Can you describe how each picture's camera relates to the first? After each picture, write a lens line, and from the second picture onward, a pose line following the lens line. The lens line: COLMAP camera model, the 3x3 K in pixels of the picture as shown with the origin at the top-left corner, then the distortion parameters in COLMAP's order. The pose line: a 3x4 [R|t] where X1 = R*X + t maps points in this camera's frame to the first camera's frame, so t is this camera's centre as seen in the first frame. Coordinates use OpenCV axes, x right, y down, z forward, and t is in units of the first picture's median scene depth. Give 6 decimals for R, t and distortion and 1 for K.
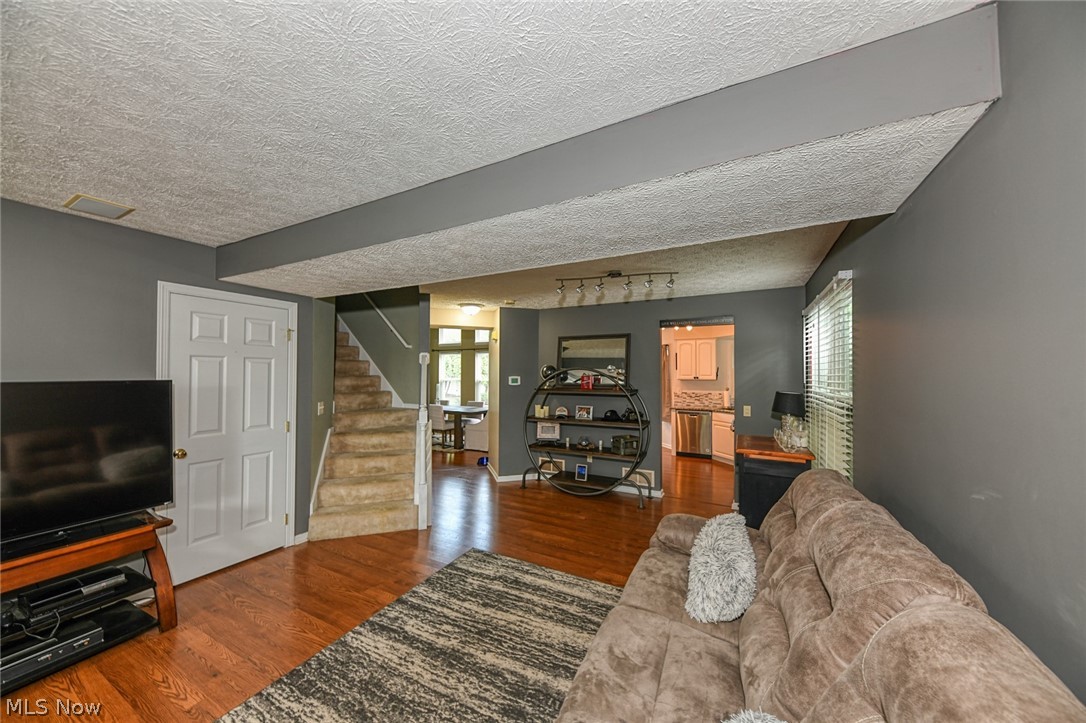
lens RADIAL K [[374.7, 0, 549.3], [0, 374.7, 366.2], [0, 0, 1]] dist [0.001749, -0.004036]
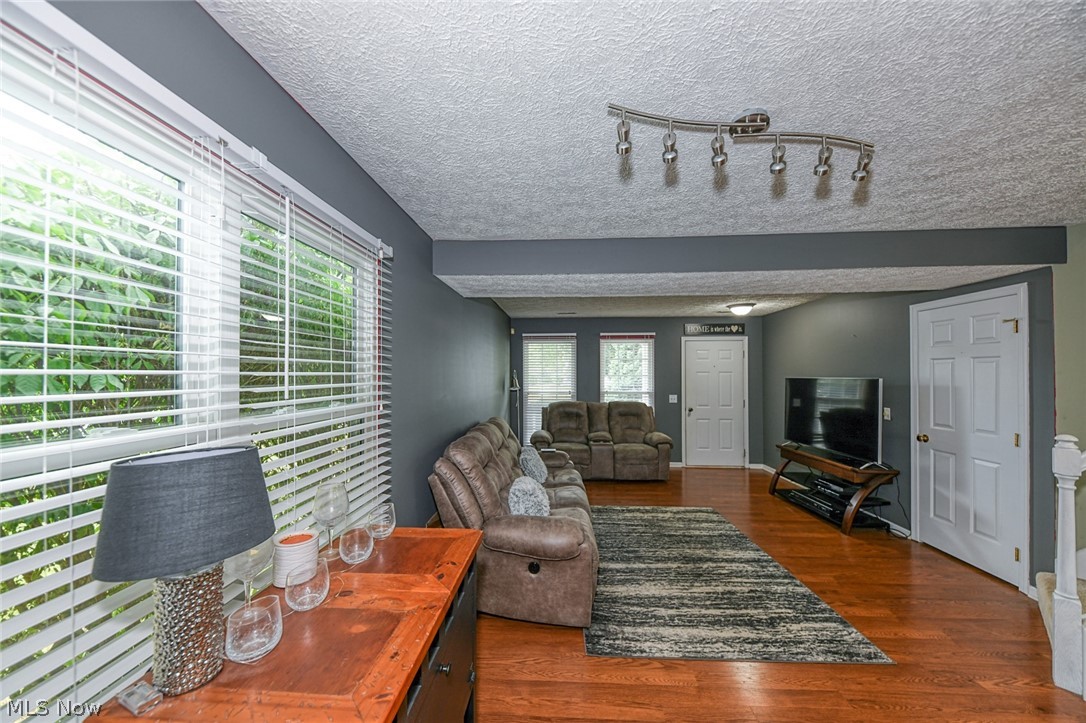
lens RADIAL K [[370.4, 0, 543.2], [0, 370.4, 370.2], [0, 0, 1]] dist [-0.001405, -0.000131]
pose [[-0.913978, -0.007300, -0.405698, 0.772922], [0.003390, 0.999666, -0.025626, 0.034689], [0.405749, -0.024797, -0.913648, 1.826834]]
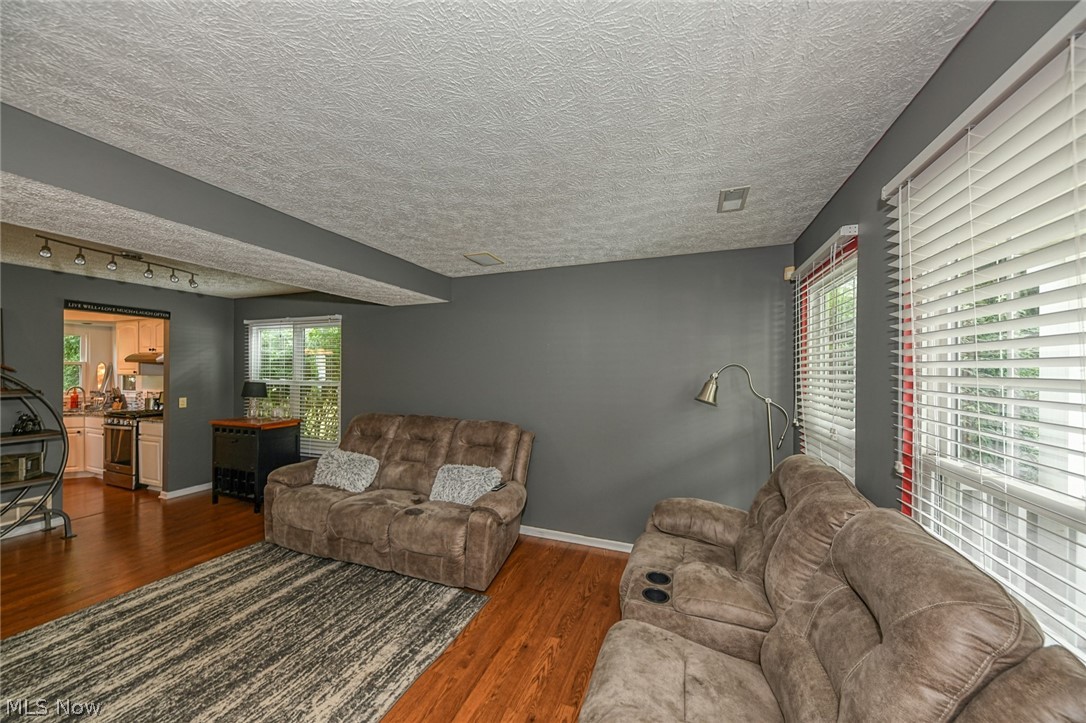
lens RADIAL K [[374.7, 0, 539.8], [0, 374.7, 371.2], [0, 0, 1]] dist [0.001749, -0.004036]
pose [[-0.080730, -0.001575, 0.996735, -1.165514], [-0.024133, 0.999709, -0.000375, 0.004157], [-0.996444, -0.024085, -0.080744, 0.160495]]
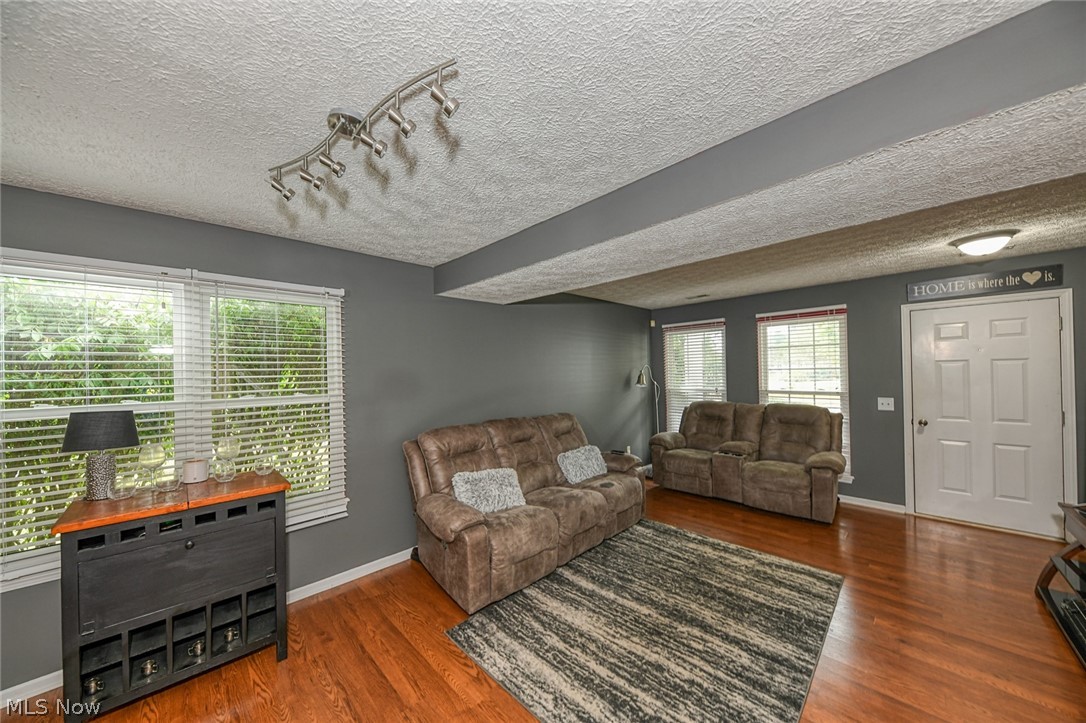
lens RADIAL K [[374.7, 0, 547.2], [0, 374.7, 364.4], [0, 0, 1]] dist [0.001749, -0.004036]
pose [[-0.950137, 0.020230, 0.311177, -0.212618], [0.009742, 0.999332, -0.035222, 0.040036], [-0.311681, -0.030434, -0.949699, 1.895720]]
